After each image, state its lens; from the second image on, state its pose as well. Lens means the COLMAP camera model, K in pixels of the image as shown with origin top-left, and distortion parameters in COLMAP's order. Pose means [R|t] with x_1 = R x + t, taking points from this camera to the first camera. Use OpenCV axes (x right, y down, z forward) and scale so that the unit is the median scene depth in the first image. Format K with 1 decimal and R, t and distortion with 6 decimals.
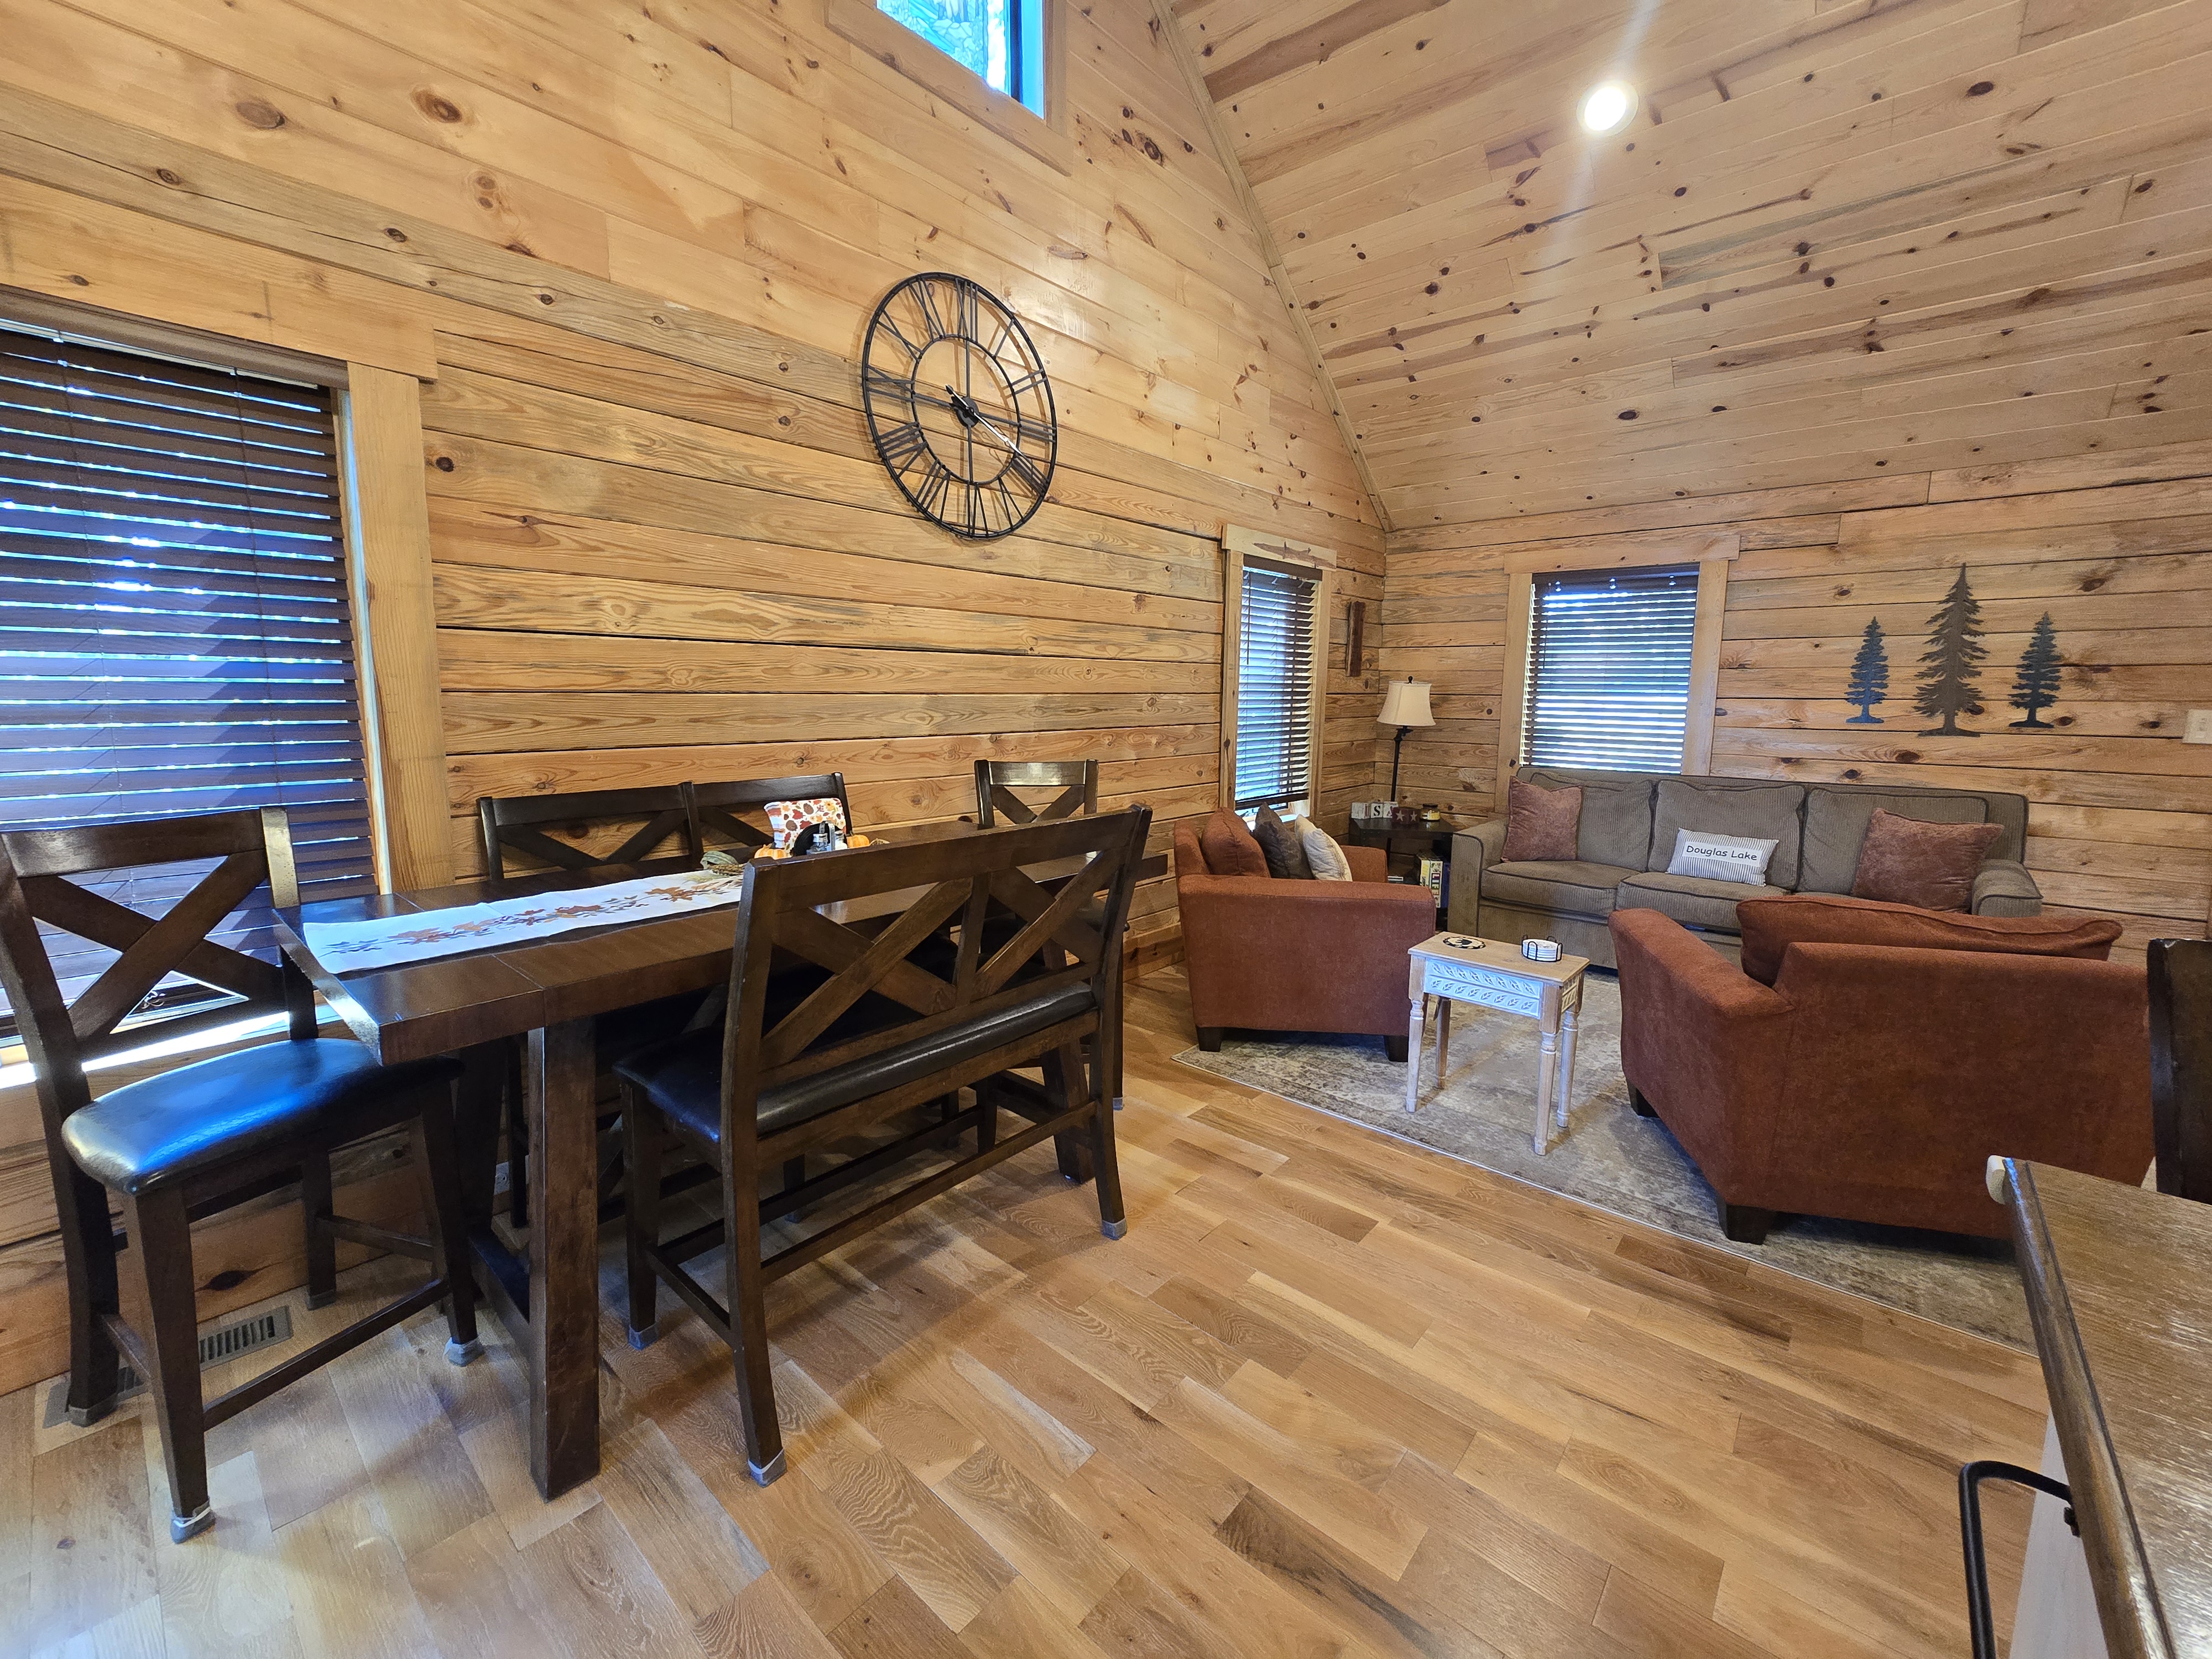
lens RADIAL K [[904.0, 0, 1095.2], [0, 904.0, 802.5], [0, 0, 1]] dist [-0.006042, 0.002636]
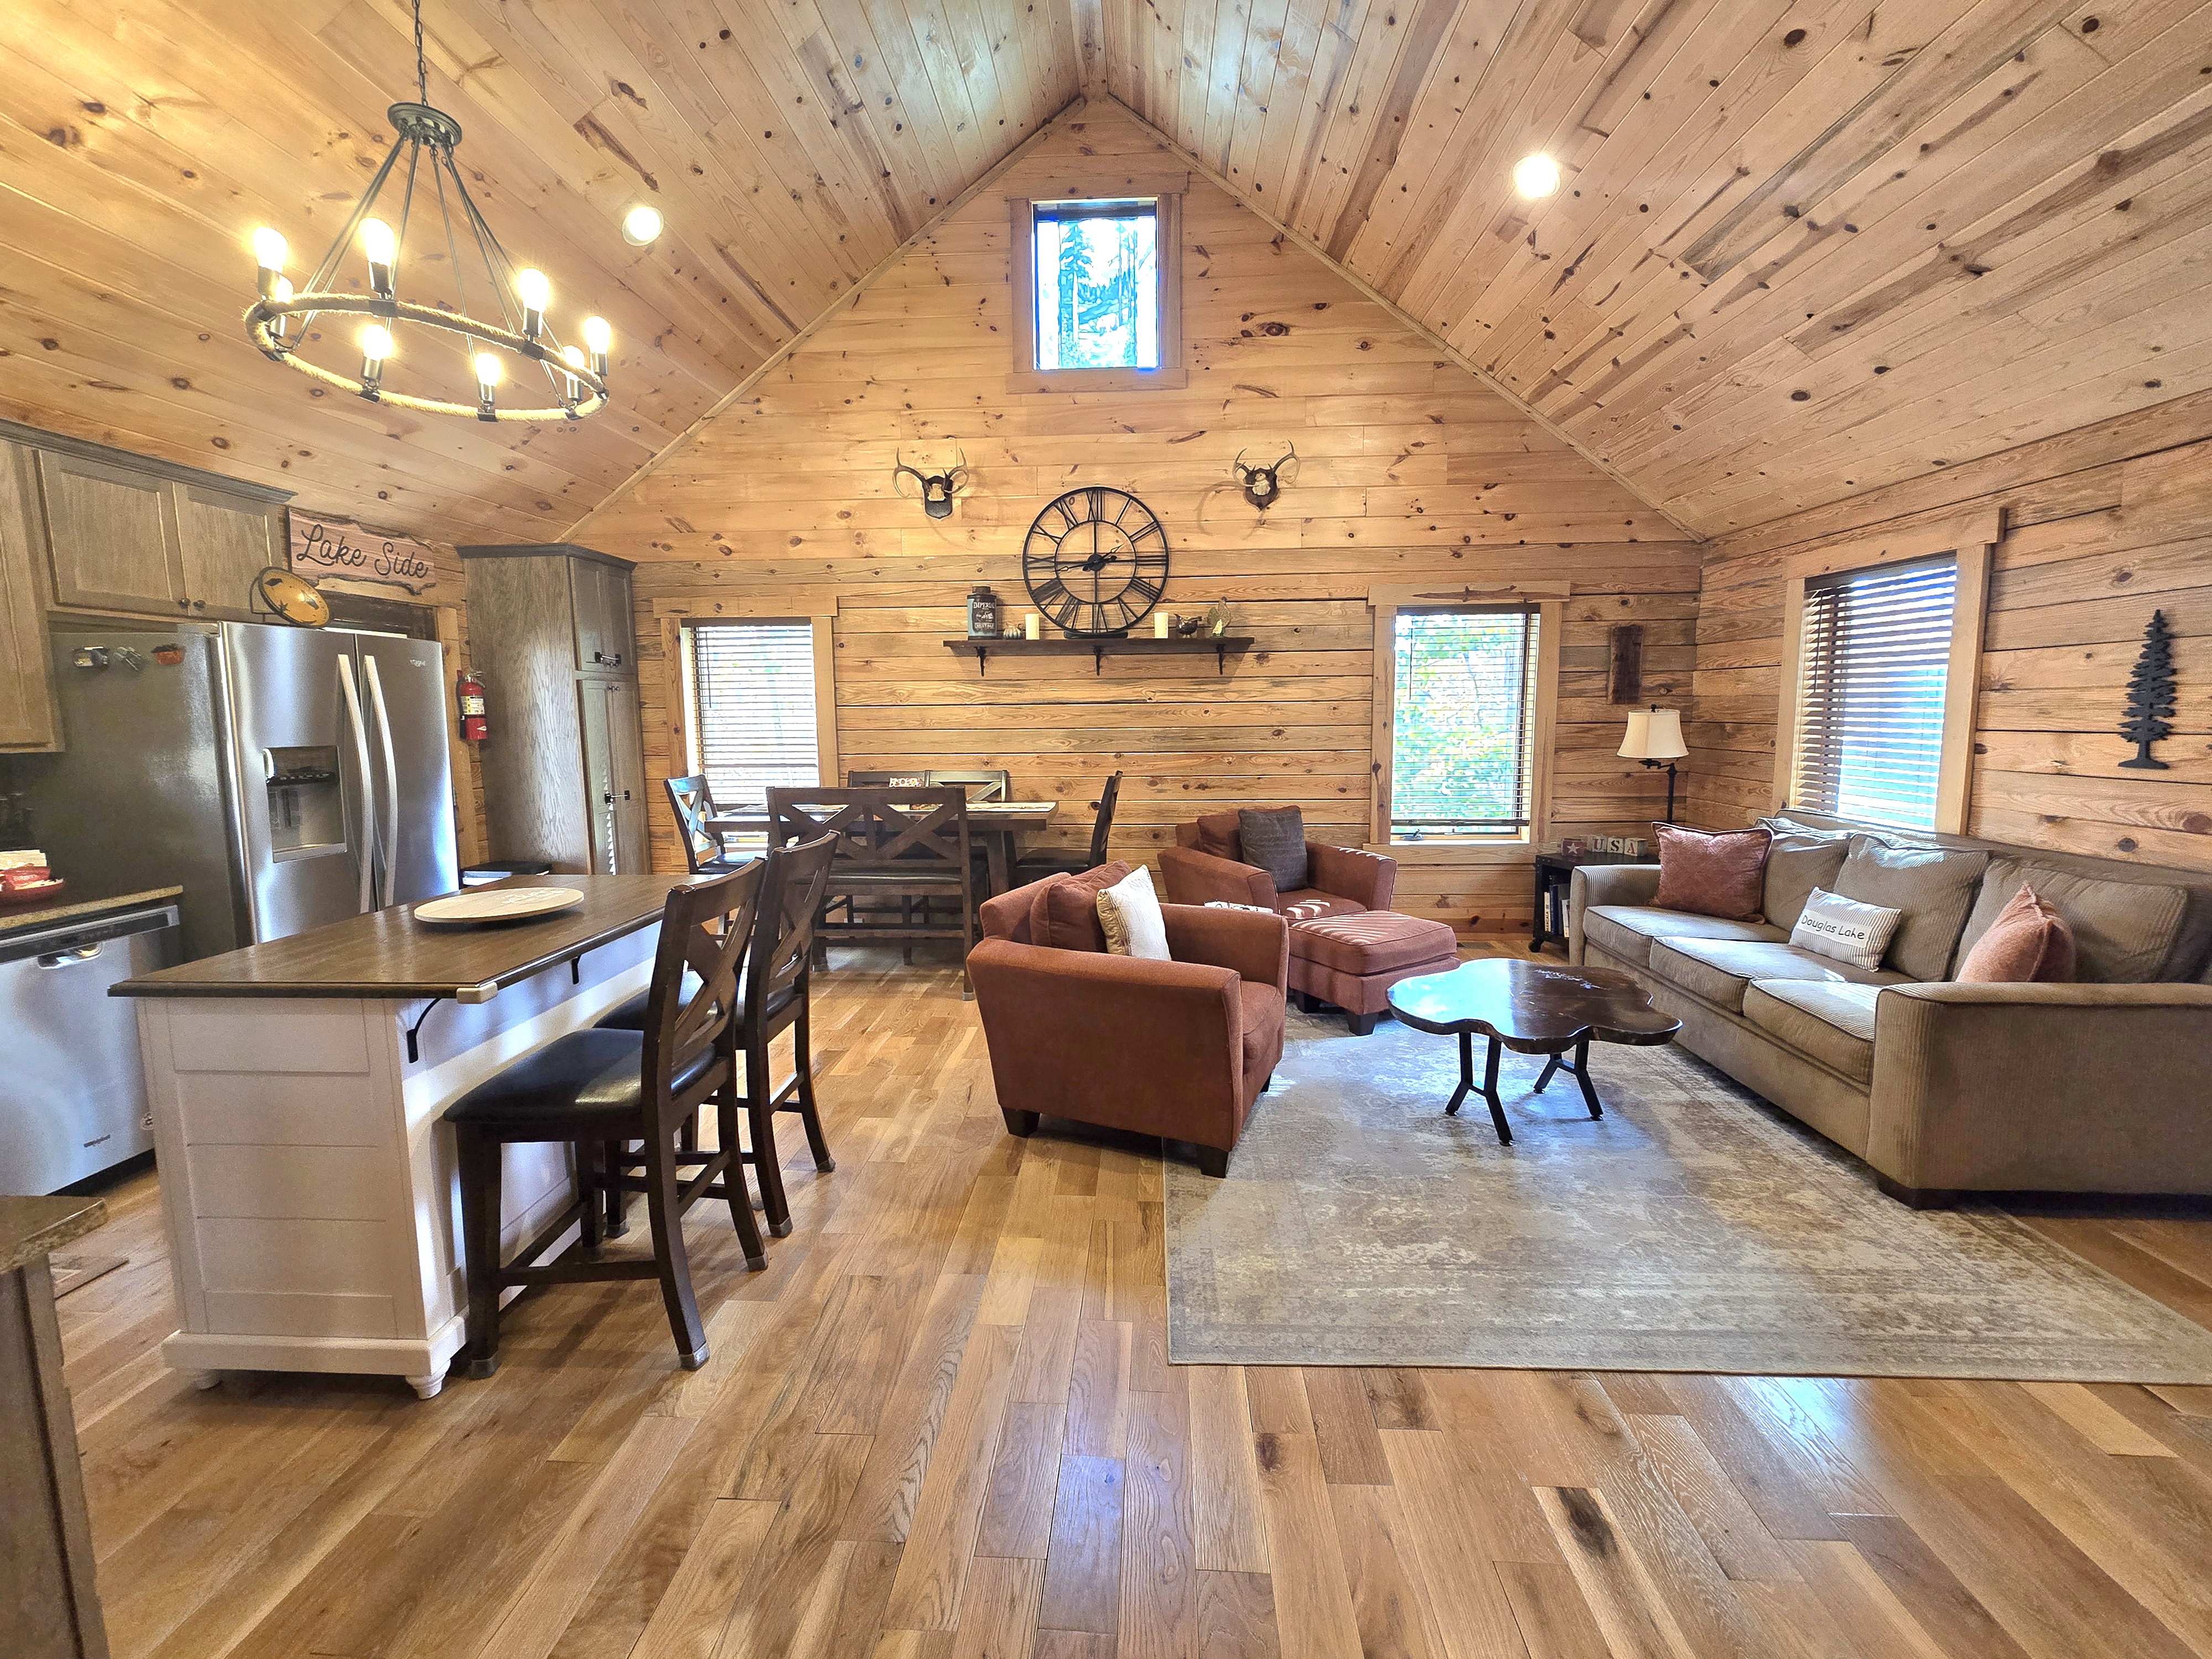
lens RADIAL K [[904.0, 0, 1095.0], [0, 904.0, 804.9], [0, 0, 1]] dist [-0.006042, 0.002636]
pose [[0.614991, 0.068718, -0.785534, 0.930063], [-0.082112, 0.996361, 0.022876, -0.014032], [0.784247, 0.050434, 0.618396, -0.020126]]
